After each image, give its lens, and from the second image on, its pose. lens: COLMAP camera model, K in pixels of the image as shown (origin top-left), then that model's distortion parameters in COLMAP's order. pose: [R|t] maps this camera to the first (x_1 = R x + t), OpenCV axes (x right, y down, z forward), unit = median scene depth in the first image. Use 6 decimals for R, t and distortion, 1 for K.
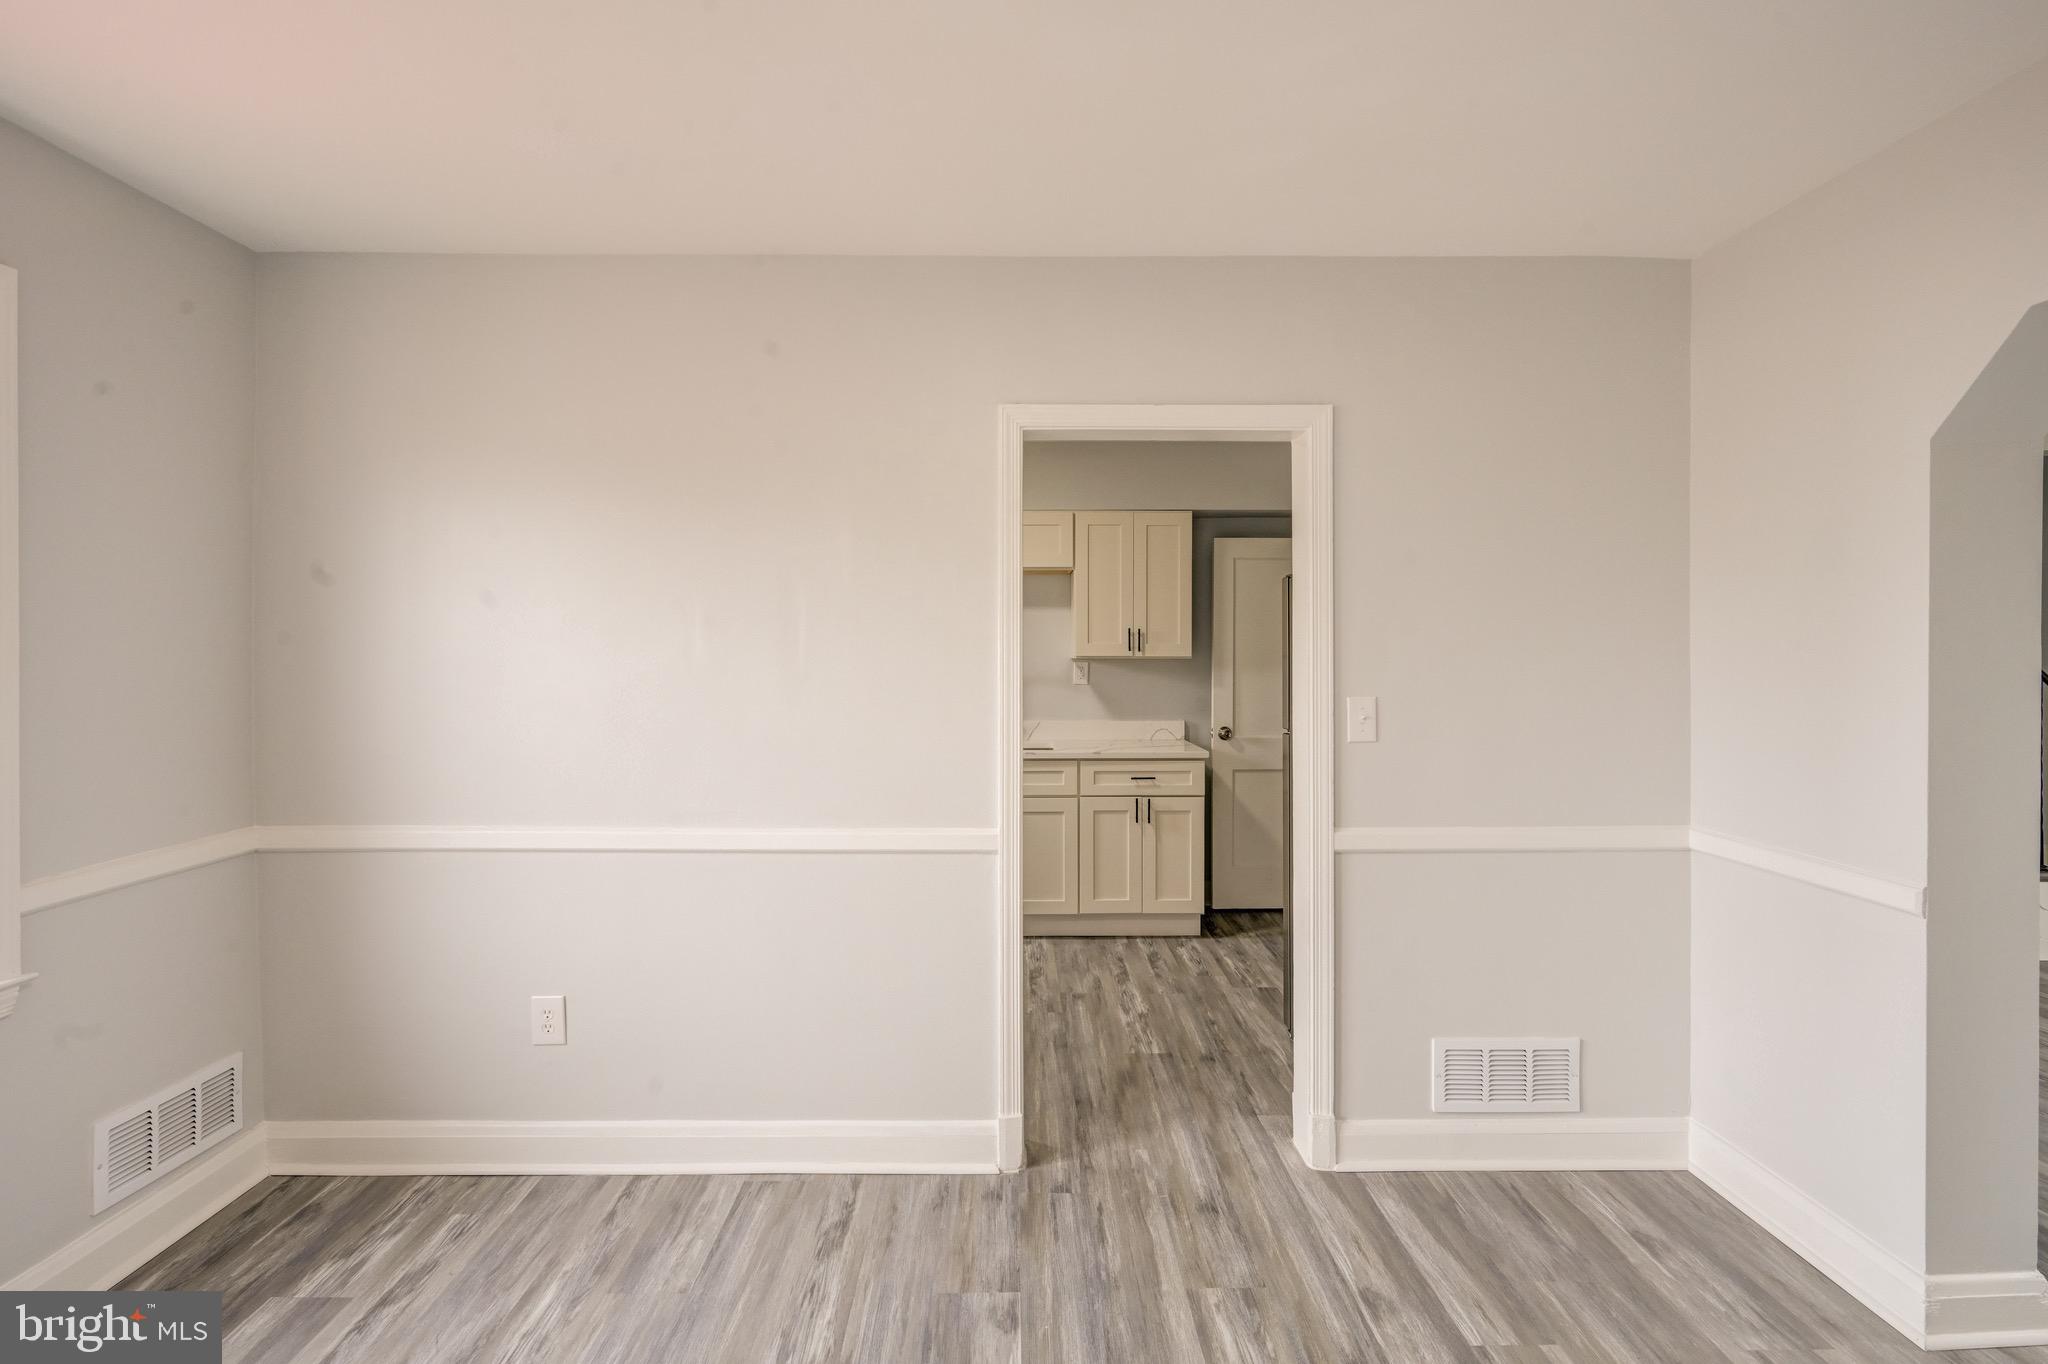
lens RADIAL K [[940.4, 0, 1024.0], [0, 940.4, 682.0], [0, 0, 1]] dist [0.002634, 0.000268]
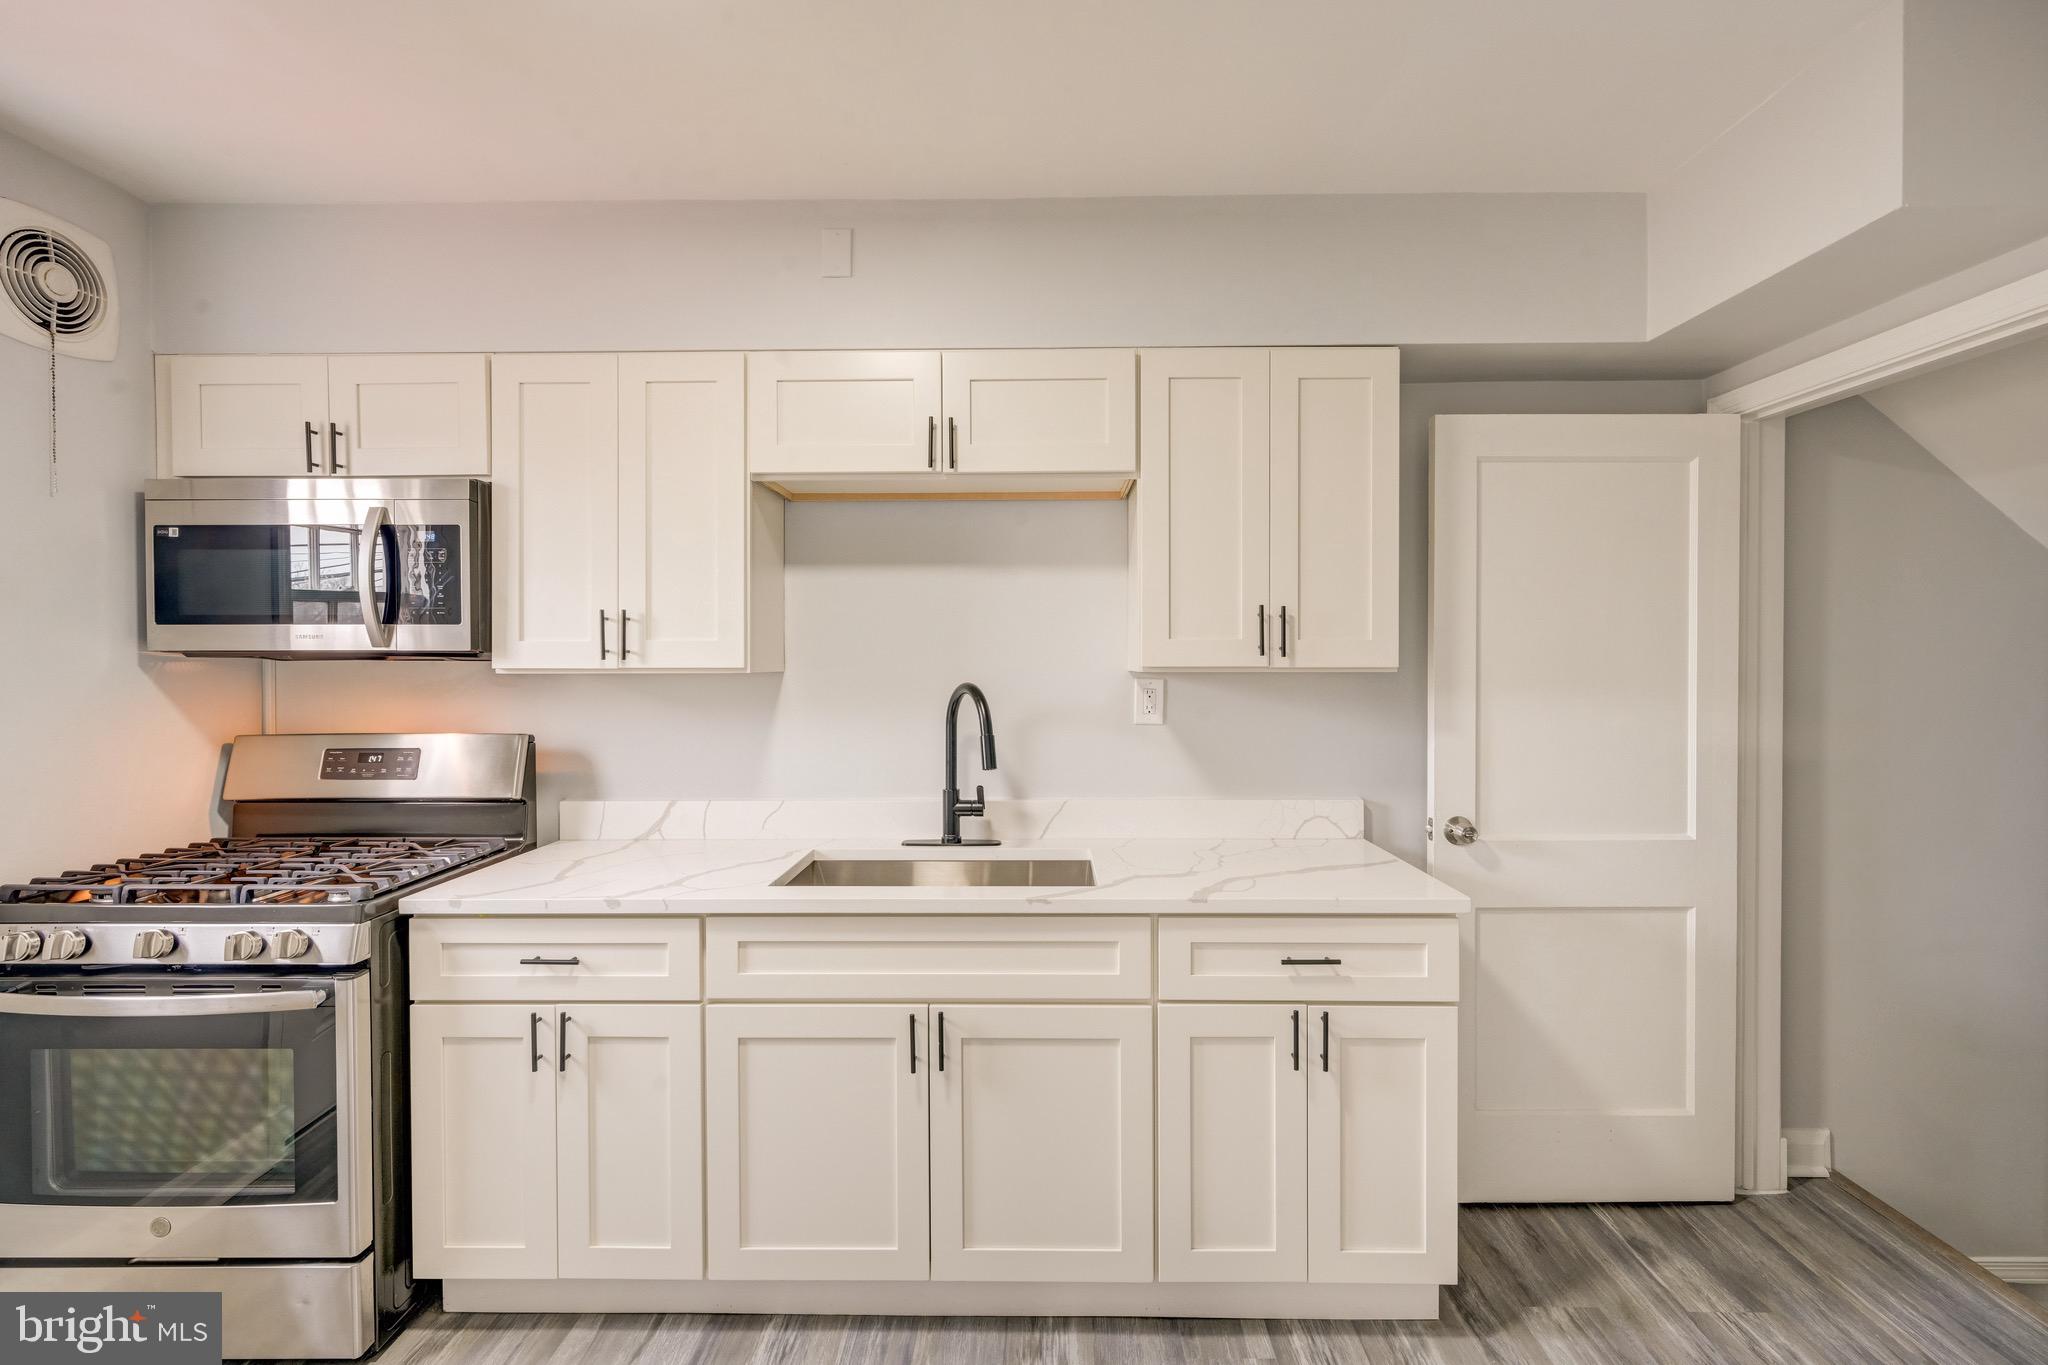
lens RADIAL K [[940.4, 0, 1024.0], [0, 940.4, 682.5], [0, 0, 1]] dist [0.002634, 0.000268]
pose [[0.999198, -0.001372, -0.040015, 0.020458], [0.000852, 0.999915, -0.013016, -0.017704], [0.040030, 0.012971, 0.999114, 0.684391]]
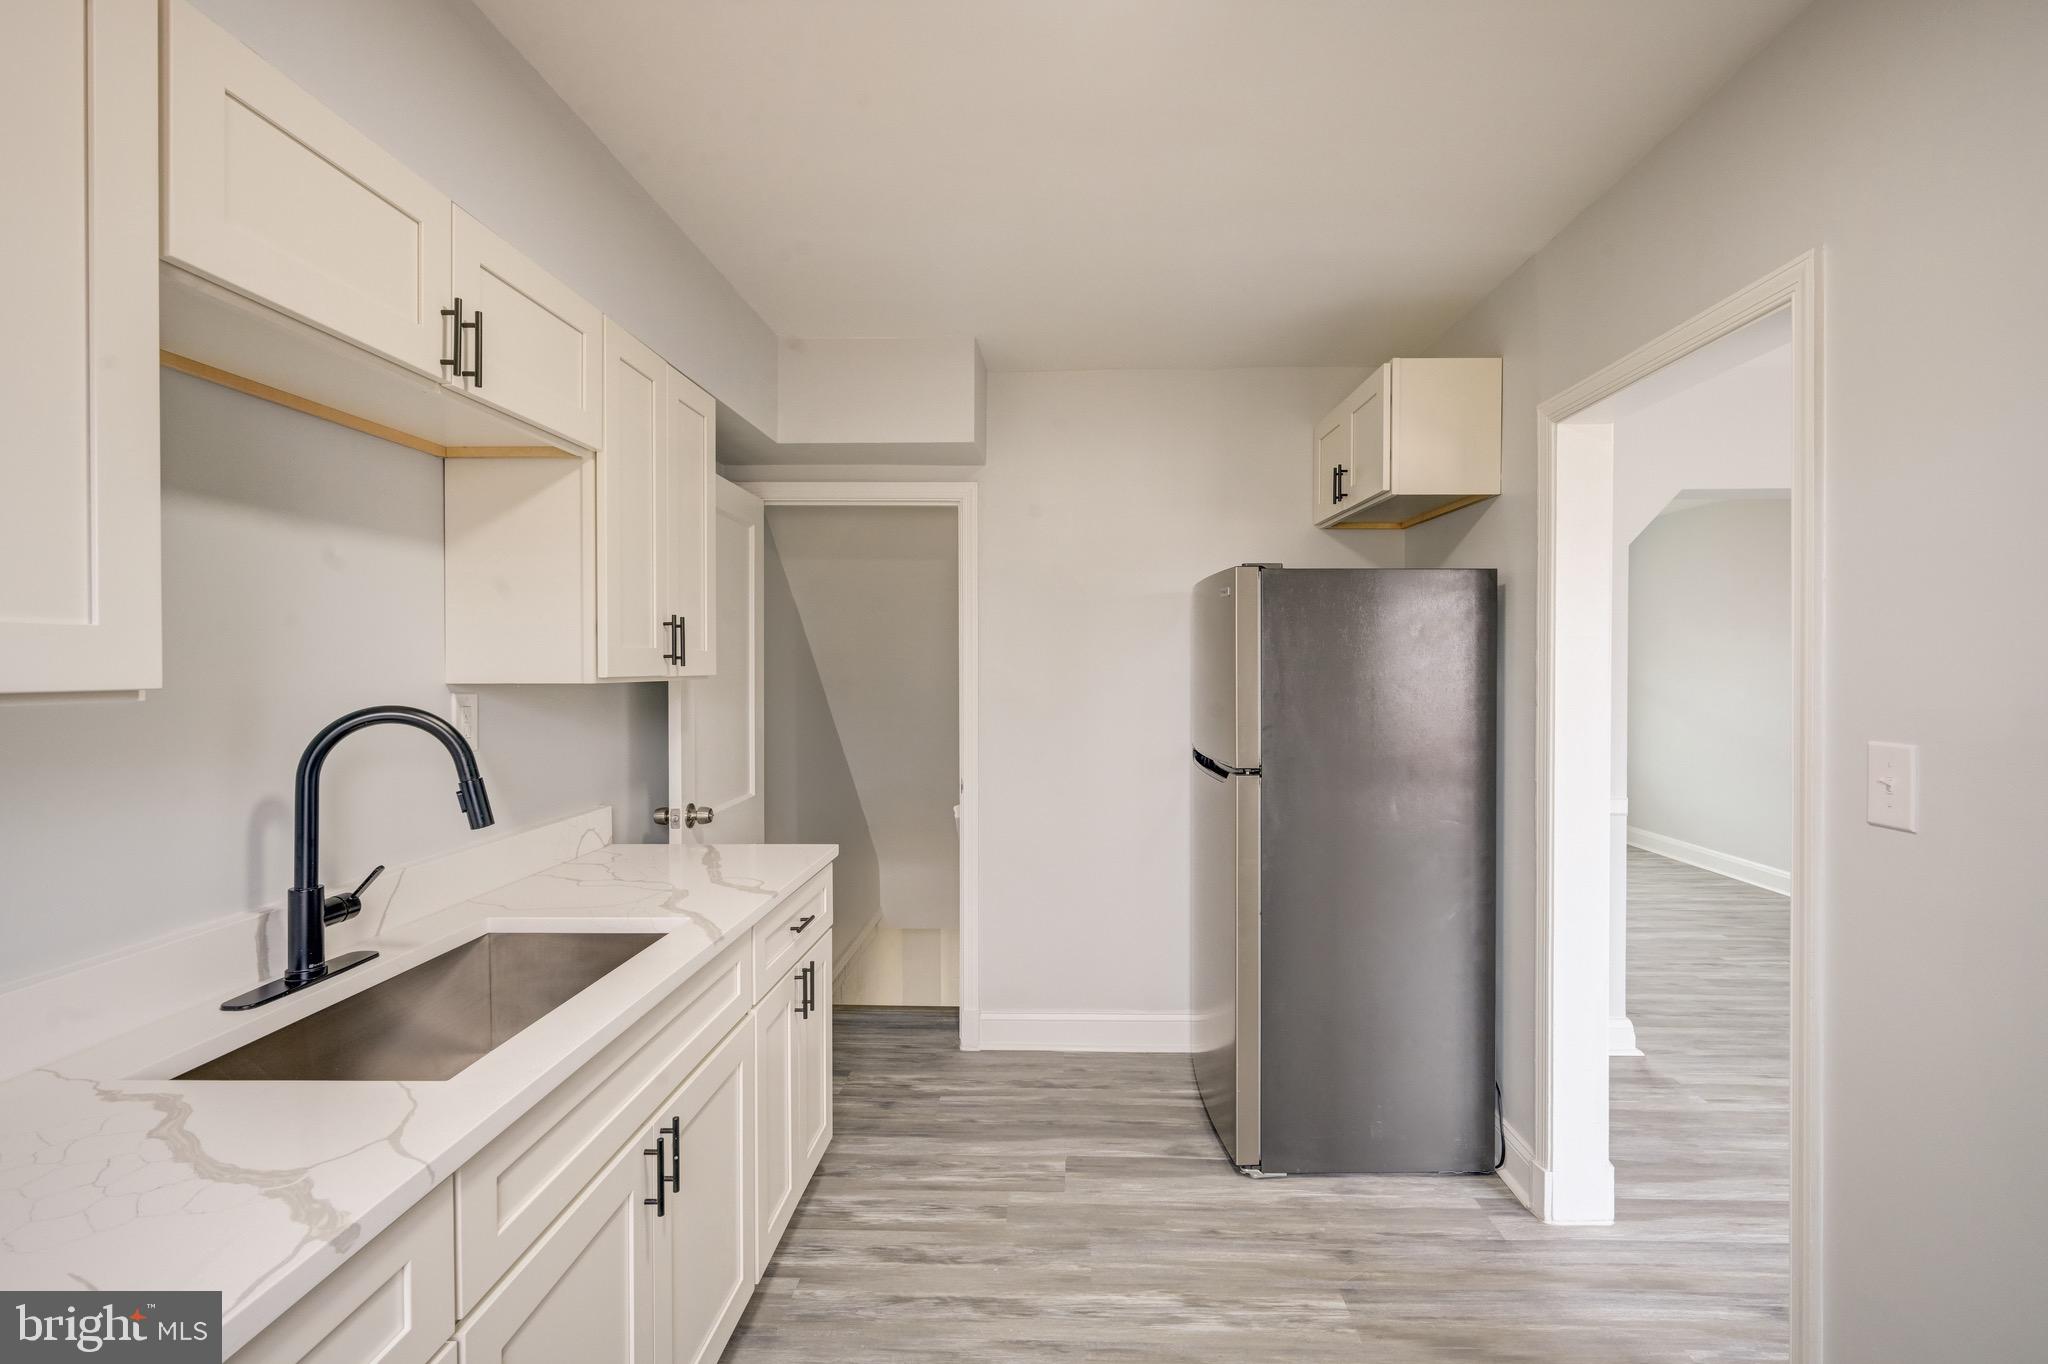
lens RADIAL K [[935.1, 0, 1067.6], [0, 935.1, 680.9], [0, 0, 1]] dist [0.001380, 0.000264]
pose [[0.038534, -0.019555, 0.999066, -0.416248], [0.034694, 0.999232, 0.018221, -0.033392], [-0.998655, 0.033959, 0.039183, 0.992010]]
